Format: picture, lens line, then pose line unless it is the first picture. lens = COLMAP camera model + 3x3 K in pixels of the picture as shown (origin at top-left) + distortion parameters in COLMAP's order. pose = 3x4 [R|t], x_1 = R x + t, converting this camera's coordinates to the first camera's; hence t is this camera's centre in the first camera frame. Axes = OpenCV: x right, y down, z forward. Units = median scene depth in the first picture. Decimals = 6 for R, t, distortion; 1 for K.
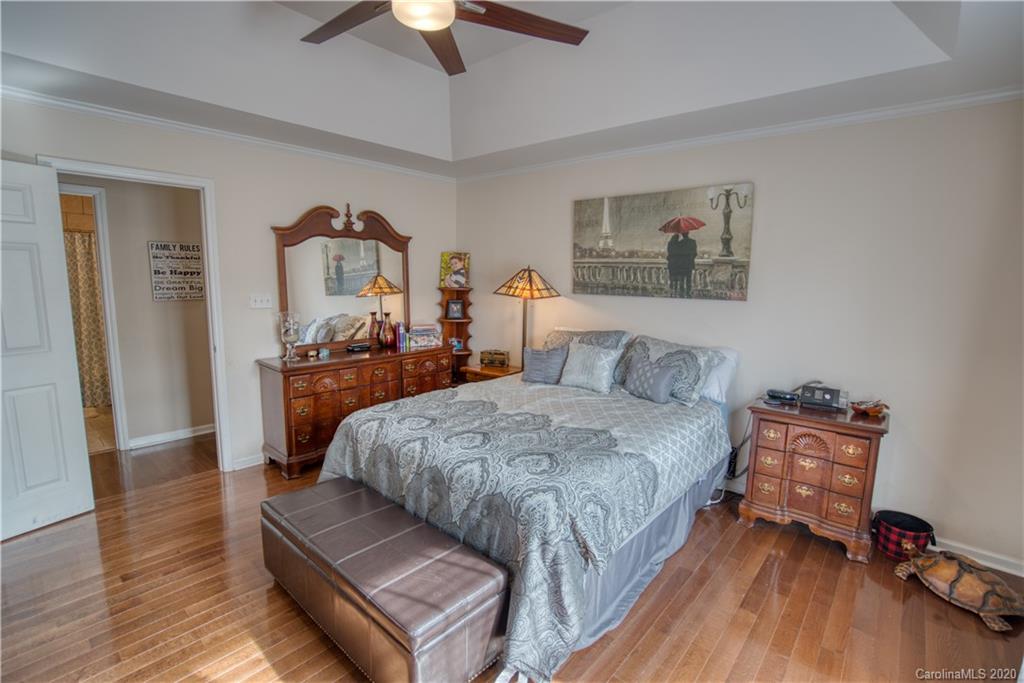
lens RADIAL K [[471.6, 0, 511.5], [0, 471.6, 342.7], [0, 0, 1]] dist [-0.052005, 0.017203]
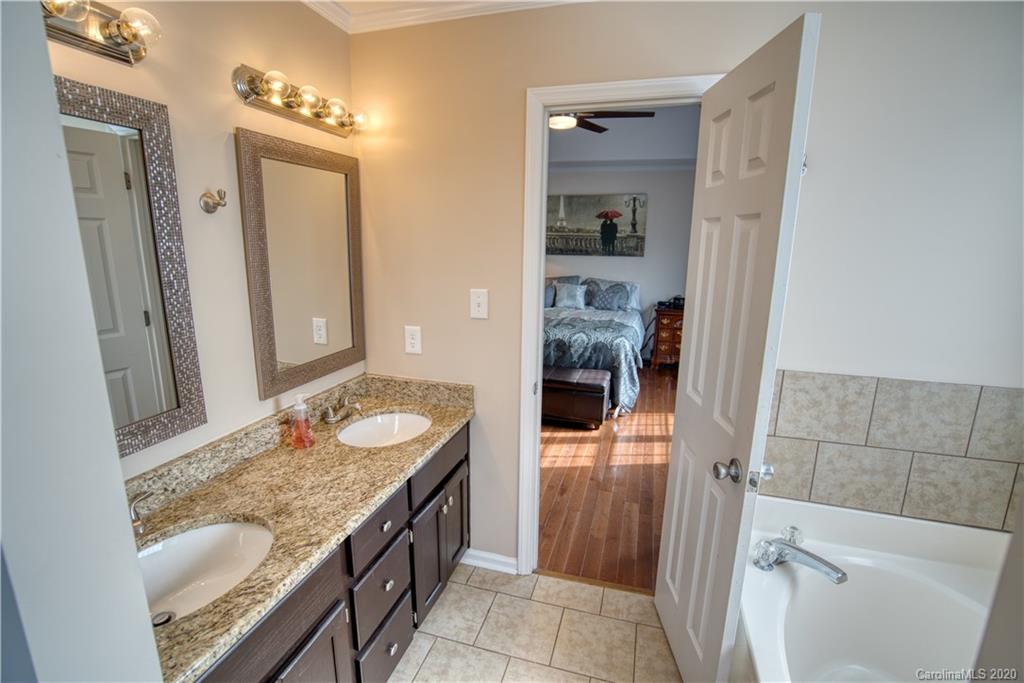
lens RADIAL K [[471.6, 0, 510.1], [0, 471.6, 340.4], [0, 0, 1]] dist [-0.052005, 0.017203]
pose [[0.911777, -0.091756, 0.400304, -0.756721], [0.060643, 0.994117, 0.089739, 0.043605], [-0.406183, -0.057547, 0.911978, -0.522718]]
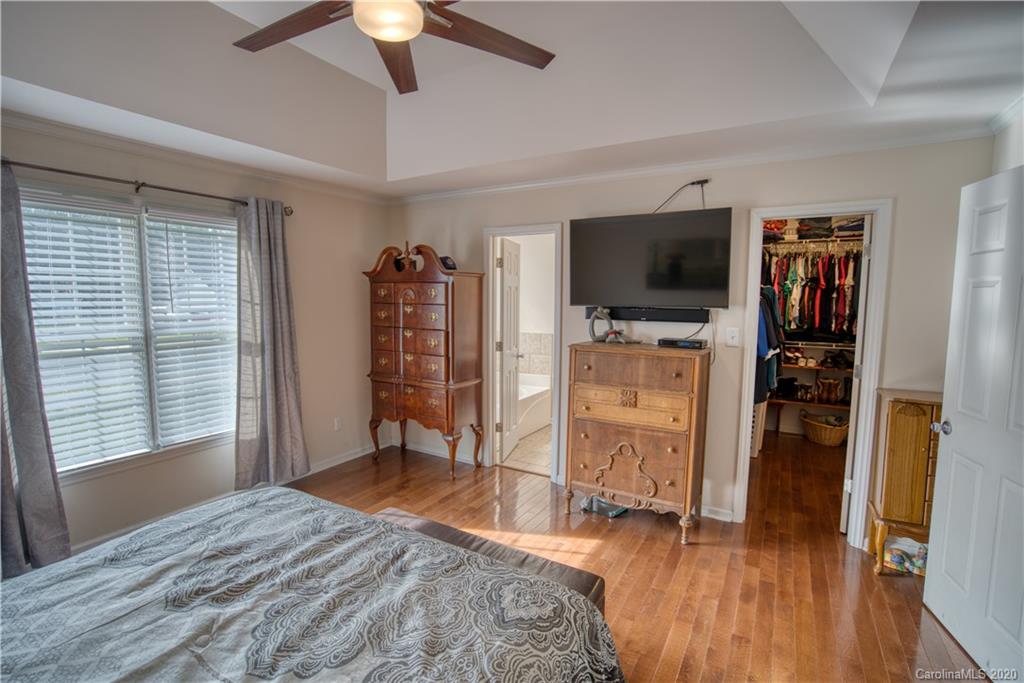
lens RADIAL K [[471.6, 0, 511.7], [0, 471.6, 341.7], [0, 0, 1]] dist [-0.052005, 0.017203]
pose [[-0.983193, -0.005664, -0.182483, -0.146696], [-0.048505, 0.971701, 0.231180, -0.174150], [0.176009, 0.236146, -0.955644, 1.126278]]
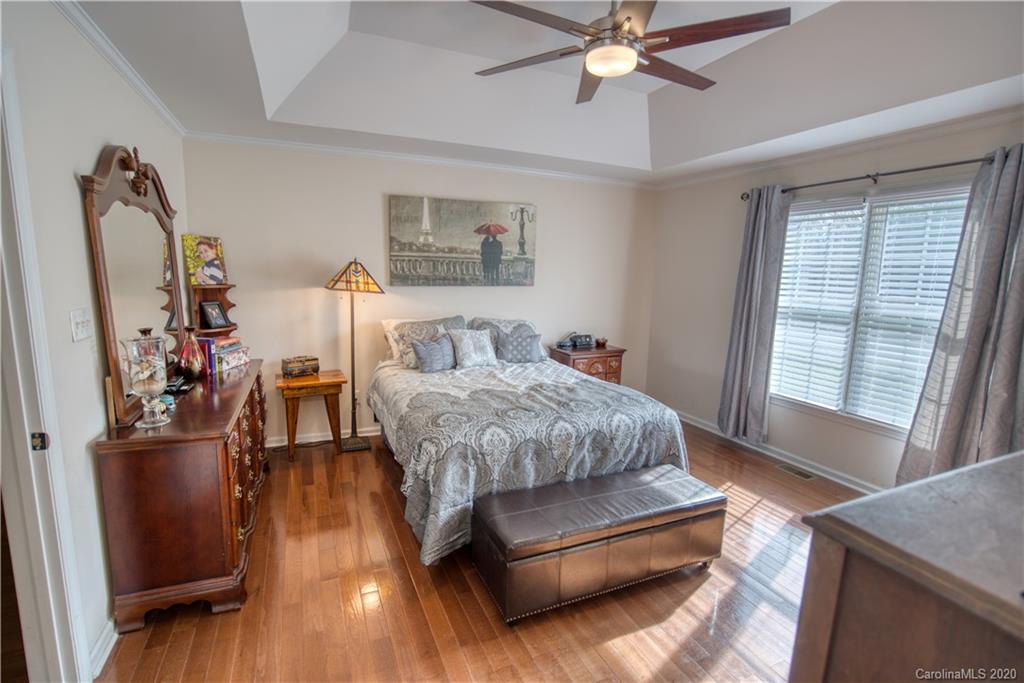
lens RADIAL K [[471.6, 0, 508.2], [0, 471.6, 341.3], [0, 0, 1]] dist [-0.052005, 0.017203]
pose [[0.428176, -0.143193, 0.892279, -0.836304], [0.114838, 0.987984, 0.103444, -0.075720], [-0.896369, 0.058175, 0.439474, 0.406736]]
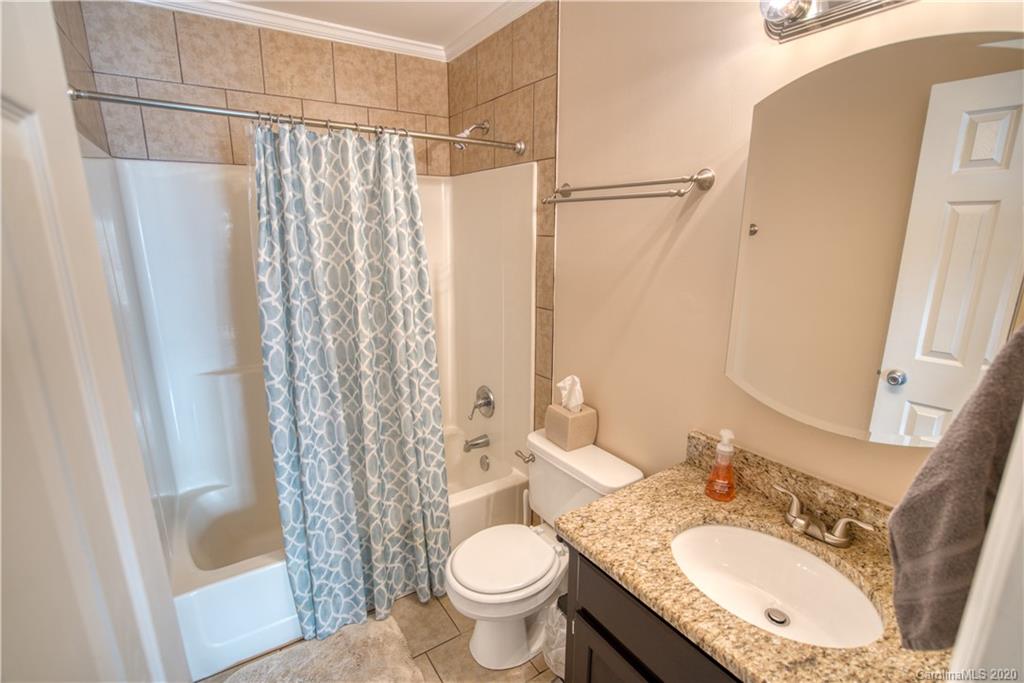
lens RADIAL K [[471.6, 0, 509.0], [0, 471.6, 344.8], [0, 0, 1]] dist [-0.052005, 0.017203]
pose [[0.963202, 0.041602, -0.265539, -1.080322], [-0.015576, 0.994928, 0.099376, -0.178397], [0.268326, -0.091583, 0.958965, 1.006128]]
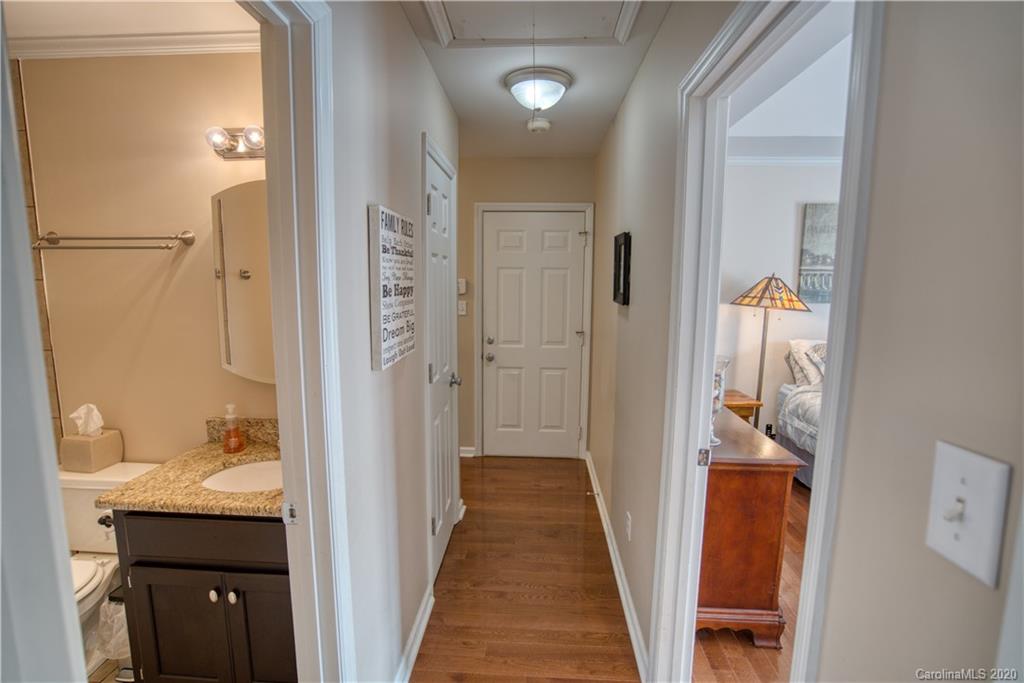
lens RADIAL K [[471.6, 0, 514.9], [0, 471.6, 343.1], [0, 0, 1]] dist [-0.052005, 0.017203]
pose [[0.786010, -0.096978, 0.610560, -1.071814], [0.096743, 0.994747, 0.033457, -0.134229], [-0.610597, 0.032770, 0.791263, 0.755904]]
